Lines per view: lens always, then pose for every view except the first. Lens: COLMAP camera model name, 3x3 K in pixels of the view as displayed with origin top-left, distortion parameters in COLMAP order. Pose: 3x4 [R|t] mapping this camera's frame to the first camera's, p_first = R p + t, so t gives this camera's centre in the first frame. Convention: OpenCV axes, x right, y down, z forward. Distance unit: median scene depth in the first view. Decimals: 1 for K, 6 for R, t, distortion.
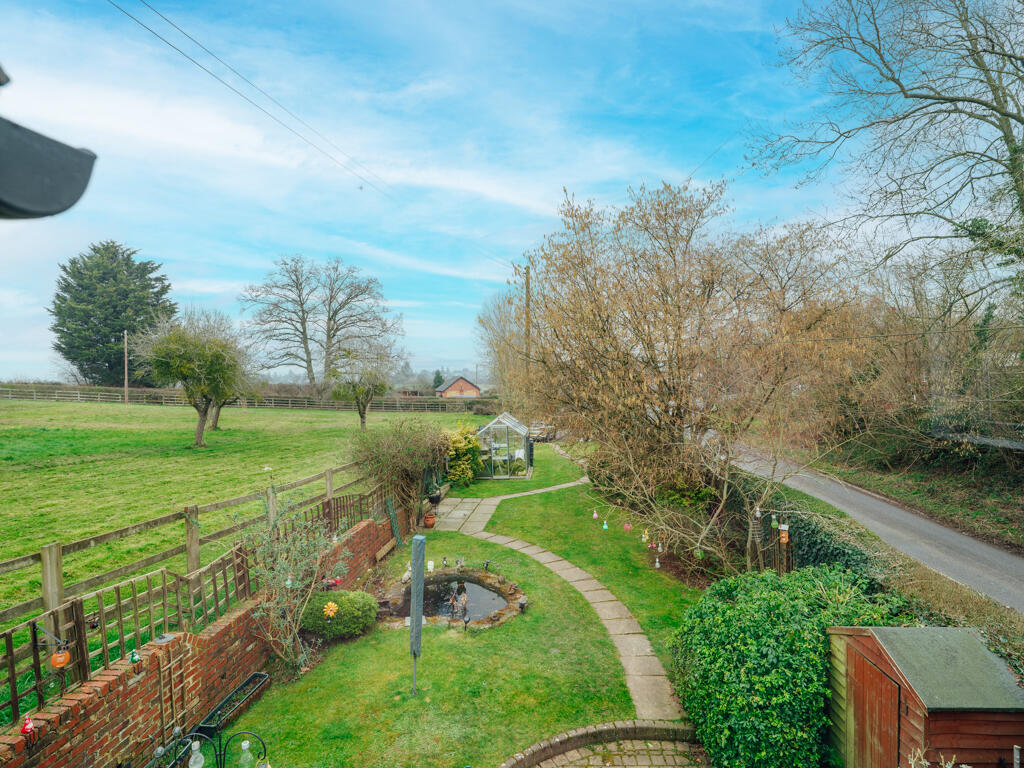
lens RADIAL K [[550.4, 0, 512.0], [0, 550.4, 384.0], [0, 0, 1]] dist [0.000355, -0.000489]
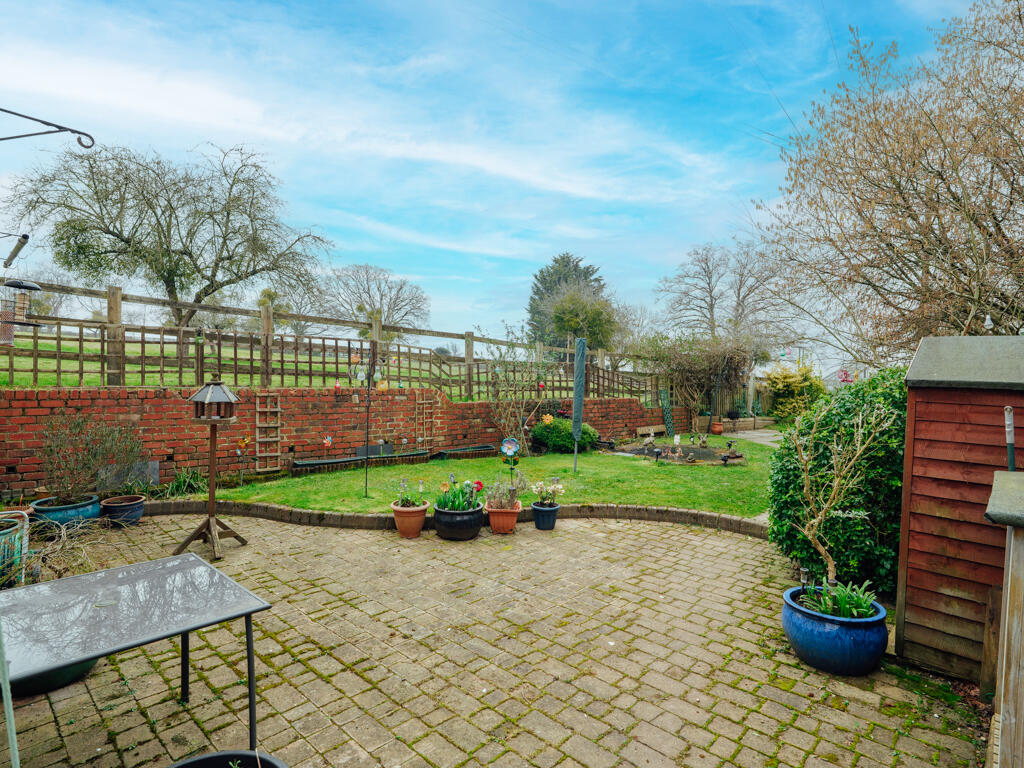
lens RADIAL K [[550.4, 0, 512.0], [0, 550.4, 384.0], [0, 0, 1]] dist [0.000355, -0.000489]
pose [[0.725852, 0.040491, -0.686658, 0.065932], [-0.052228, 0.998628, 0.003678, 0.046239], [0.685865, 0.033193, 0.726971, 0.004157]]
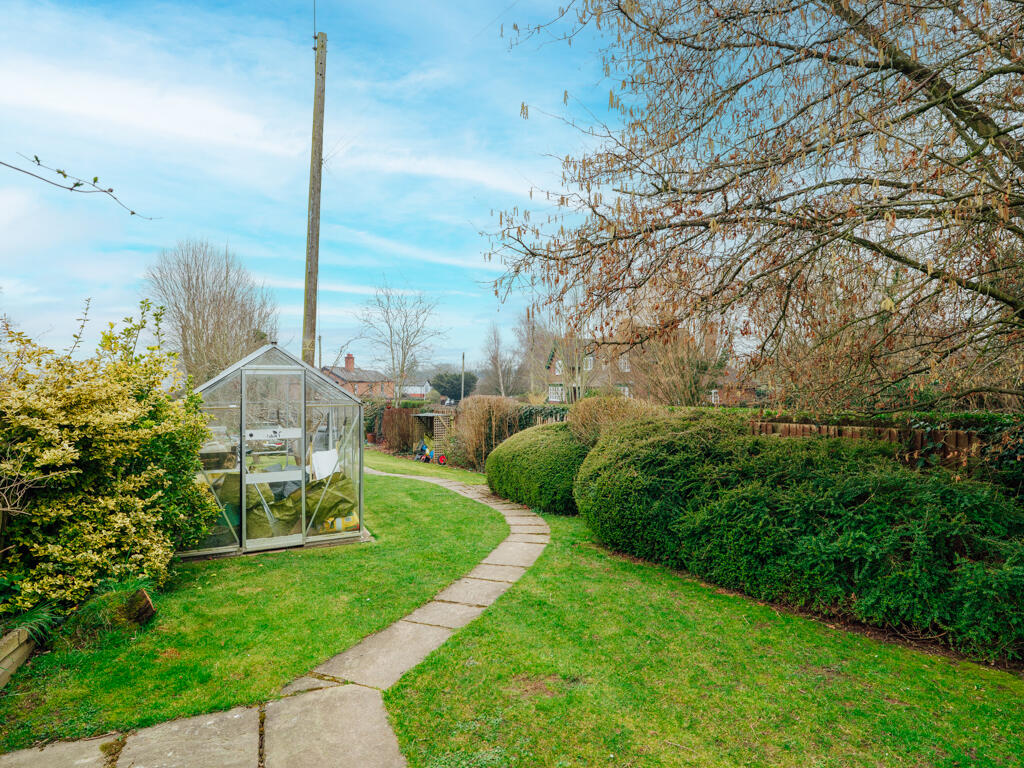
lens RADIAL K [[550.4, 0, 512.0], [0, 550.4, 384.0], [0, 0, 1]] dist [0.000355, -0.000489]
pose [[0.860806, 0.026253, 0.508255, -0.023157], [-0.003634, 0.998960, -0.045444, 0.035697], [-0.508920, 0.037271, 0.860007, 0.248536]]
